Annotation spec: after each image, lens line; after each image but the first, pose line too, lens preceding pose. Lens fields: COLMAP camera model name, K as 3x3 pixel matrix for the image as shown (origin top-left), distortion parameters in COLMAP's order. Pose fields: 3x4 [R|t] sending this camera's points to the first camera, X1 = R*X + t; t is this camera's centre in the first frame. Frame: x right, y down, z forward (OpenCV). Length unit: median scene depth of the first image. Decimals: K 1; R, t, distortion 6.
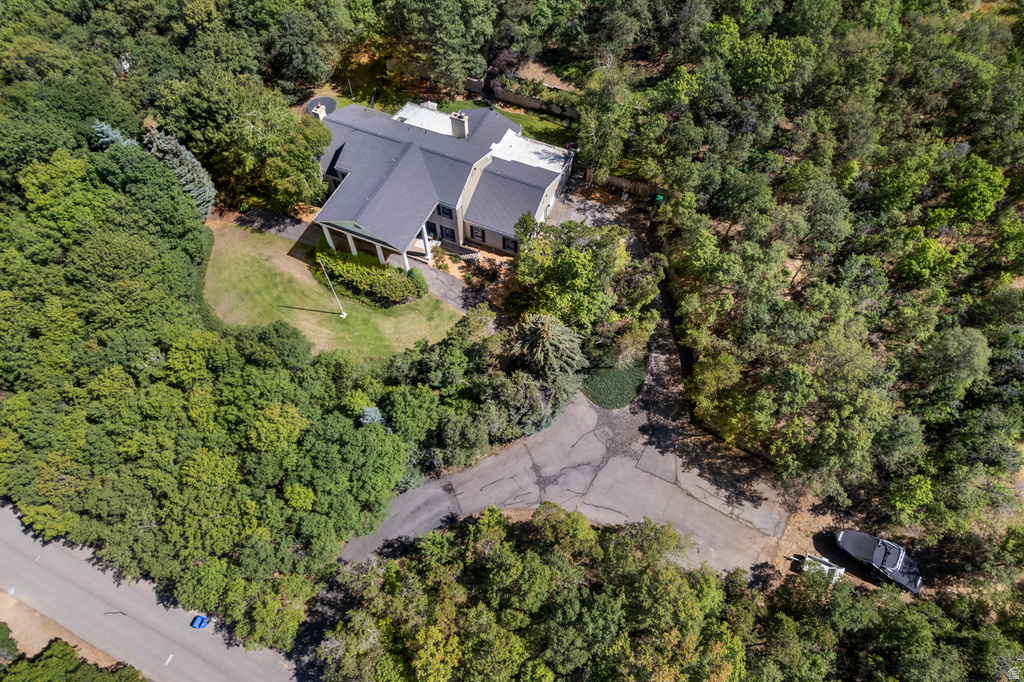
lens RADIAL K [[656.7, 0, 514.8], [0, 656.7, 346.0], [0, 0, 1]] dist [-0.075400, 0.070473]
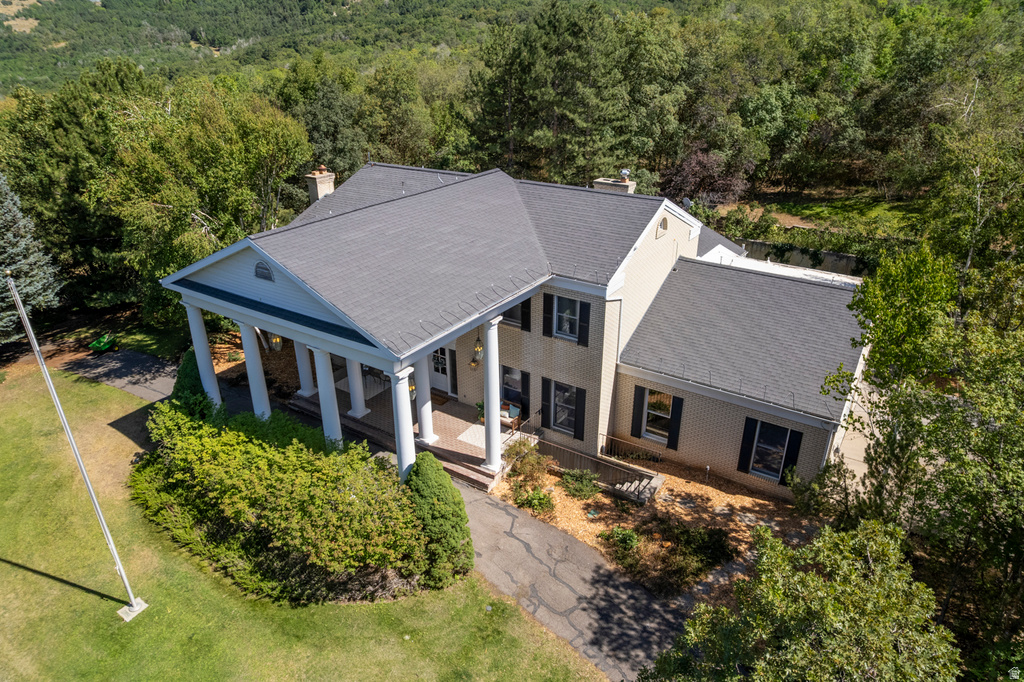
lens RADIAL K [[656.7, 0, 514.8], [0, 656.7, 346.0], [0, 0, 1]] dist [-0.075400, 0.070473]
pose [[0.985003, 0.071360, -0.157086, -0.076588], [-0.147038, 0.823527, -0.547889, -0.014723], [0.090267, 0.562770, 0.821670, 0.709612]]
